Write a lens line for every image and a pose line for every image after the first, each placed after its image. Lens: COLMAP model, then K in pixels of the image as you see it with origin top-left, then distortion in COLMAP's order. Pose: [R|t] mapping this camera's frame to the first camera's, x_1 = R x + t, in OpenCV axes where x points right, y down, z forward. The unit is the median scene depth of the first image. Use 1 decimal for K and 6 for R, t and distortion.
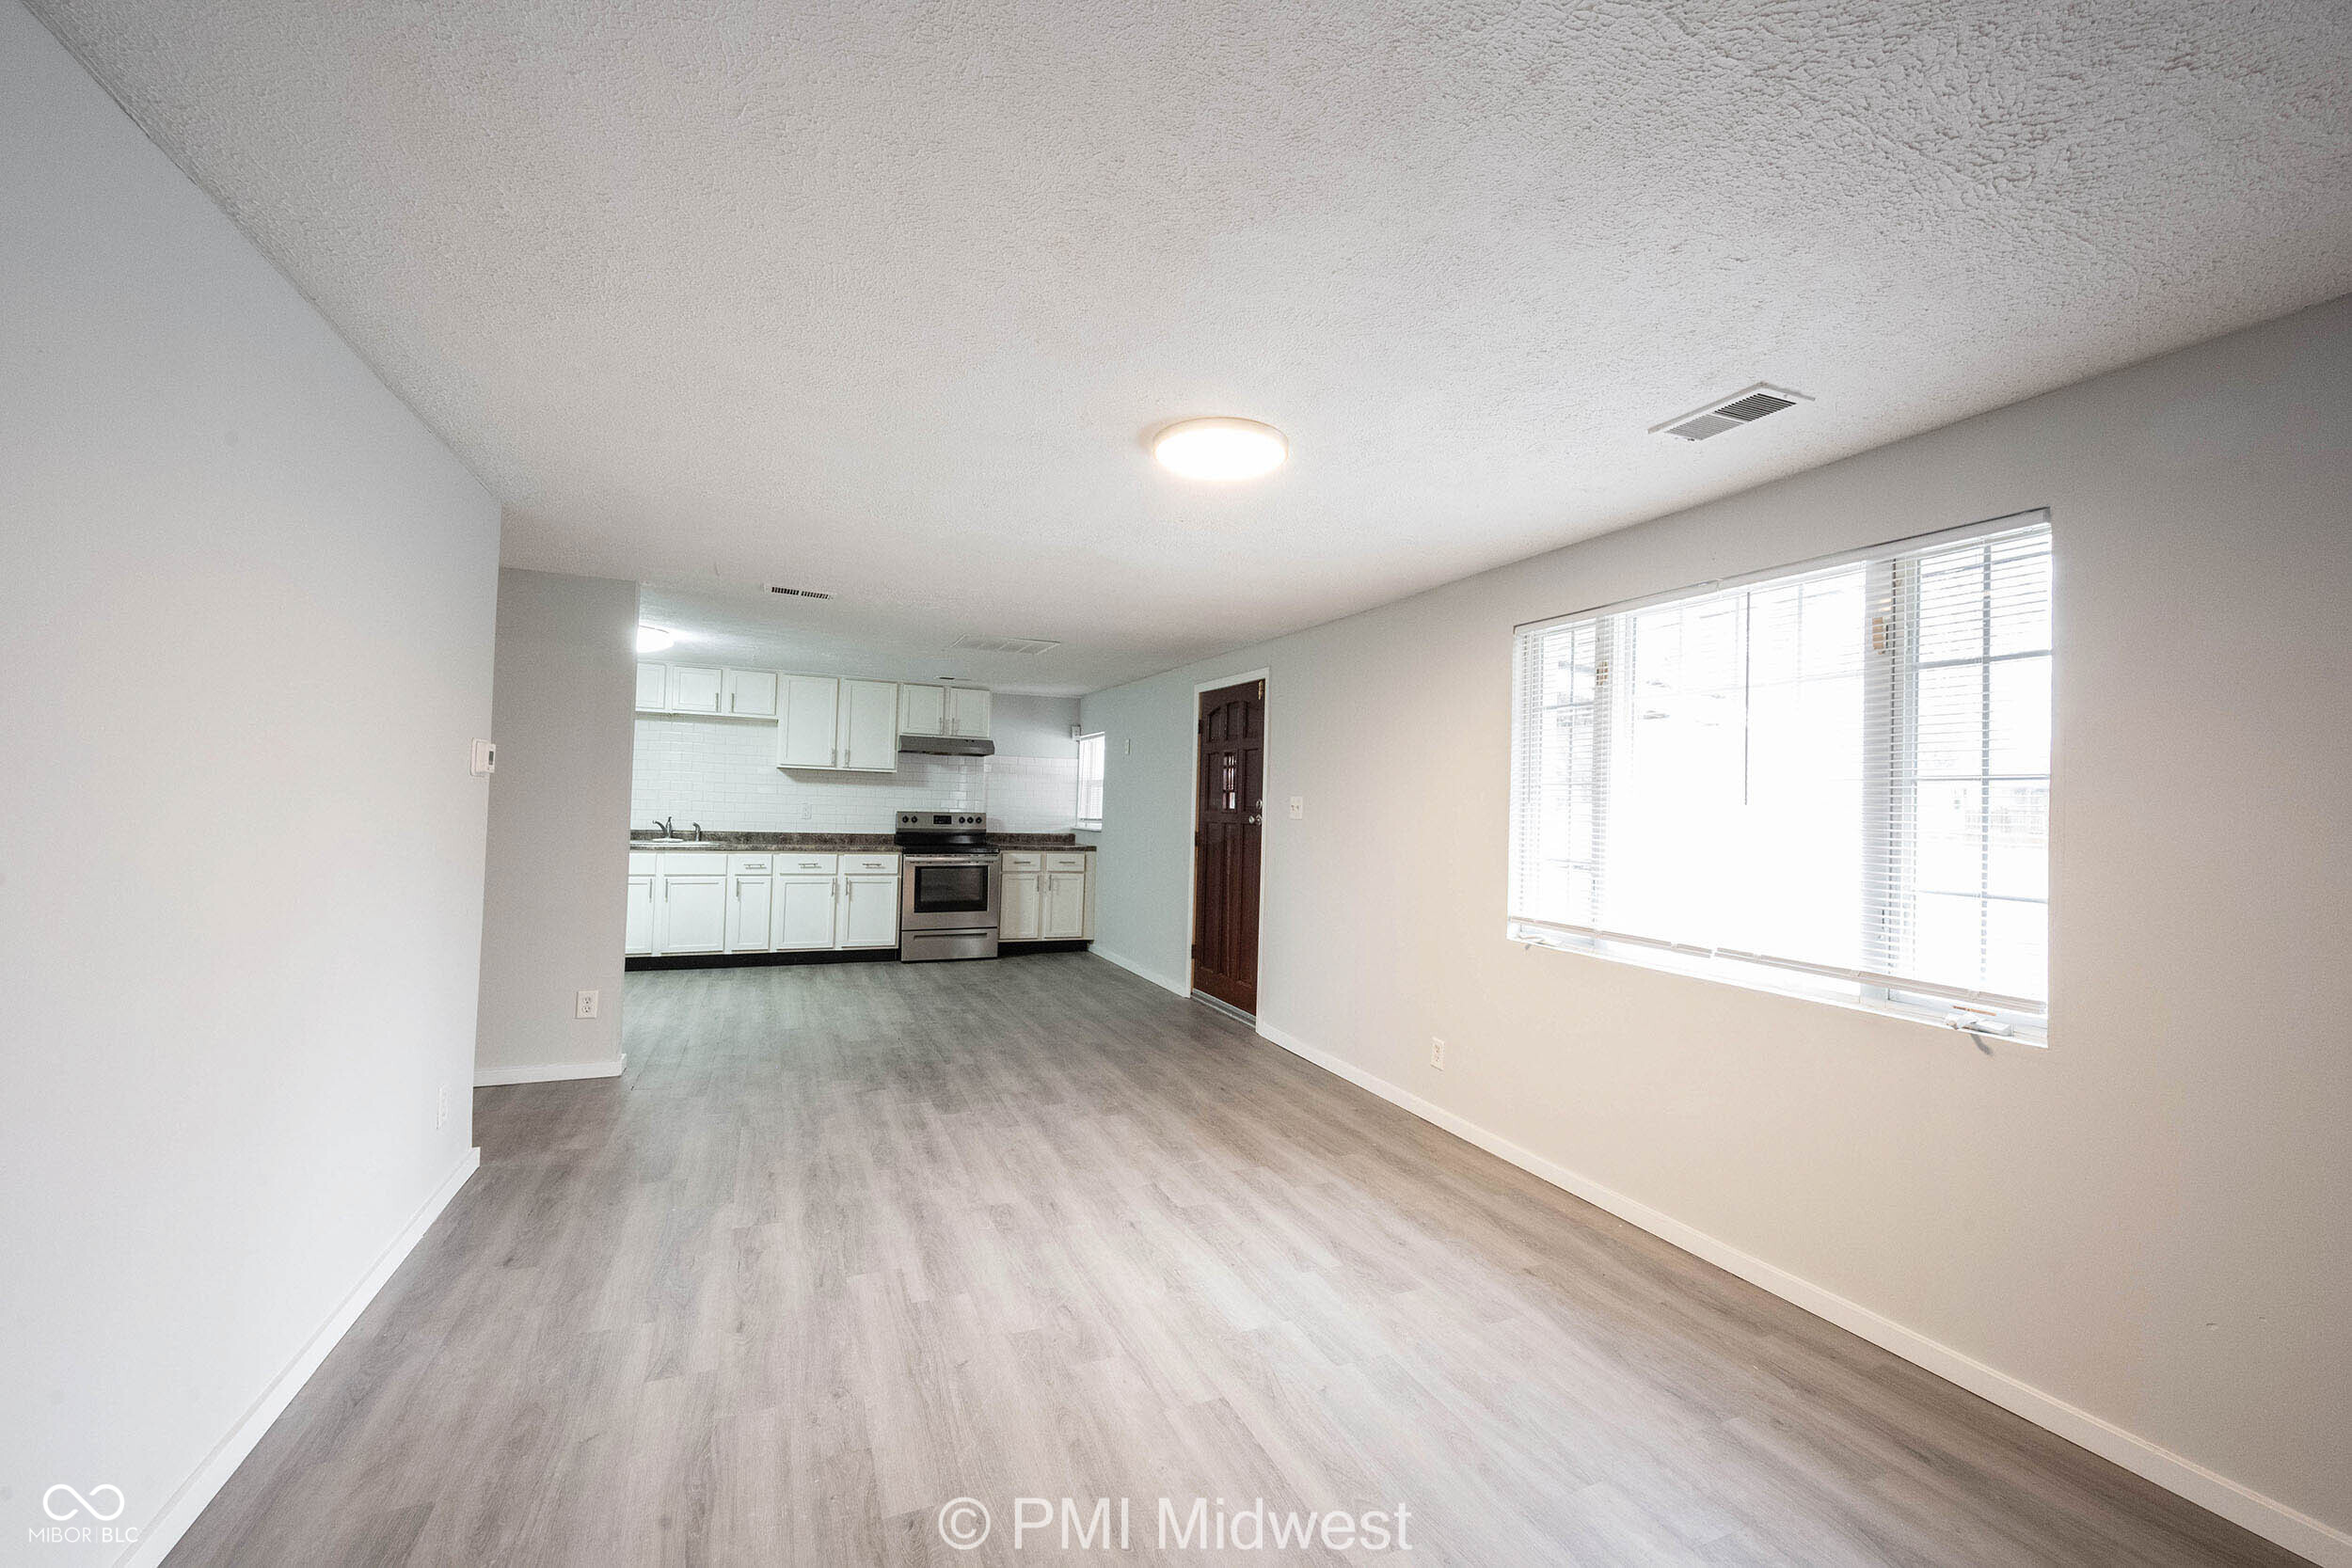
lens RADIAL K [[929.8, 0, 1176.4], [0, 929.8, 781.9], [0, 0, 1]] dist [0.002653, -0.000433]
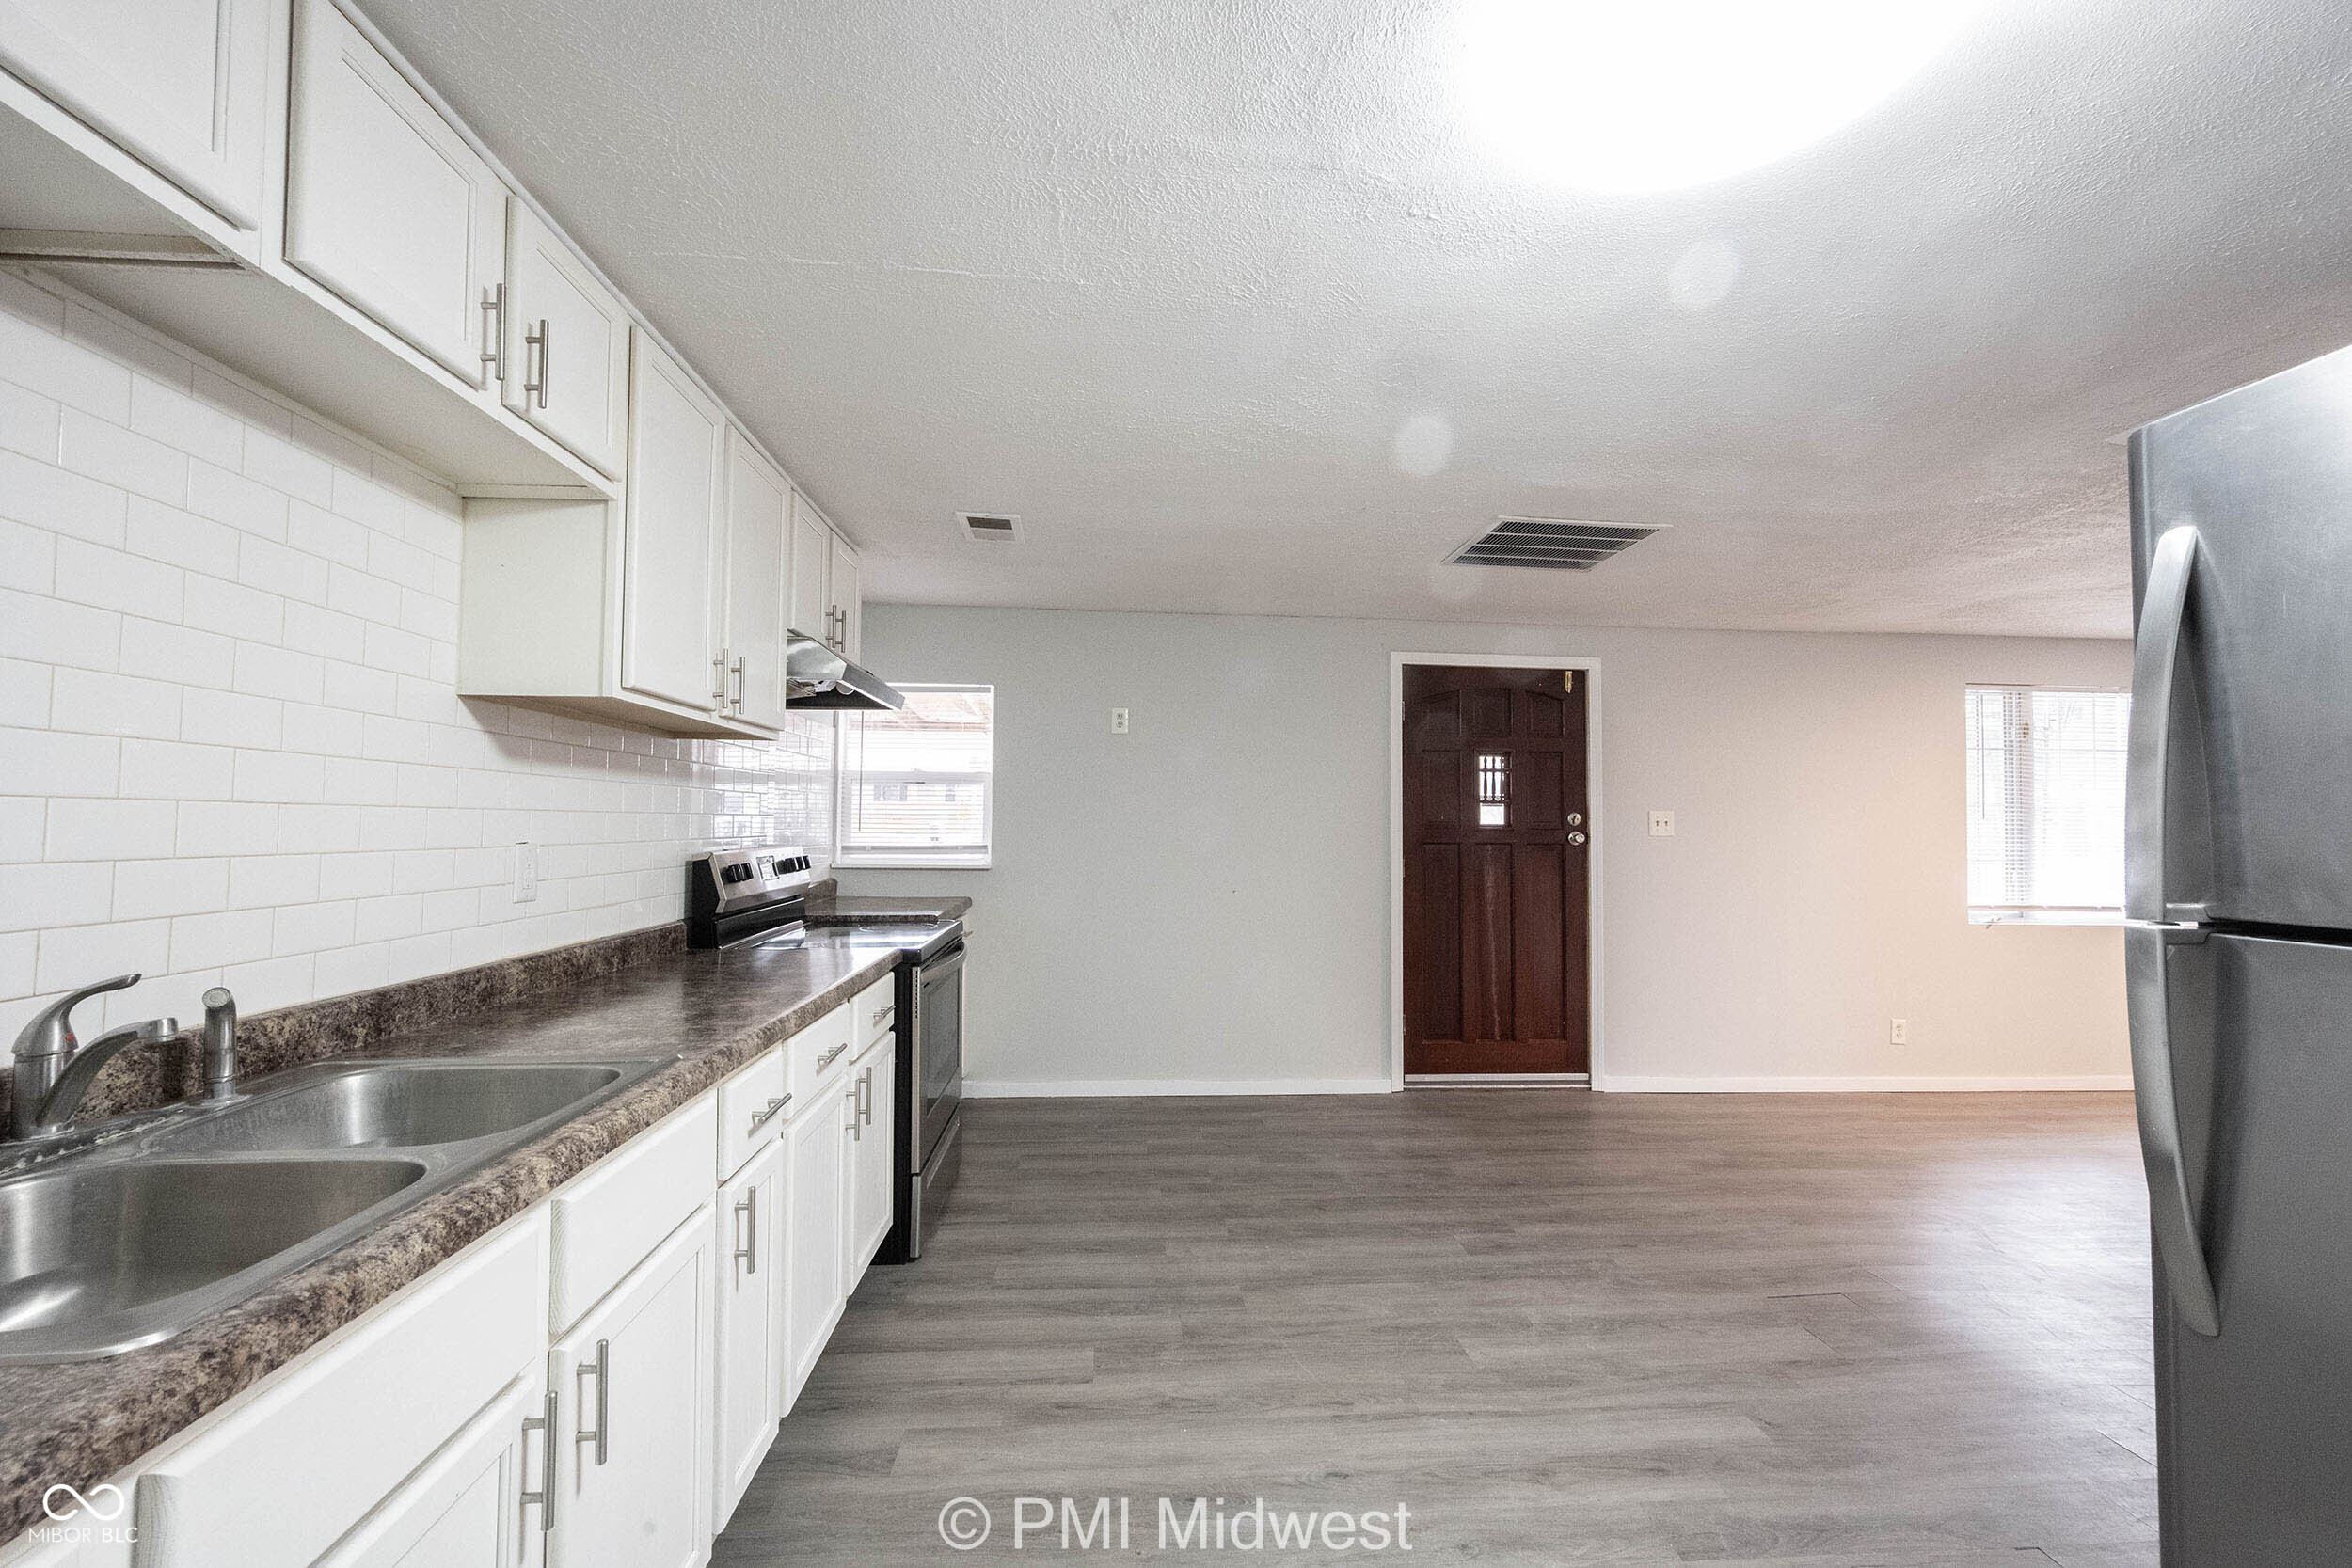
lens RADIAL K [[929.8, 0, 1166.8], [0, 929.8, 796.6], [0, 0, 1]] dist [0.002653, -0.000433]
pose [[0.344600, 0.002005, 0.938747, -0.585171], [-0.024723, 0.999670, 0.006941, 0.005076], [-0.938424, -0.025601, 0.344536, 0.755029]]
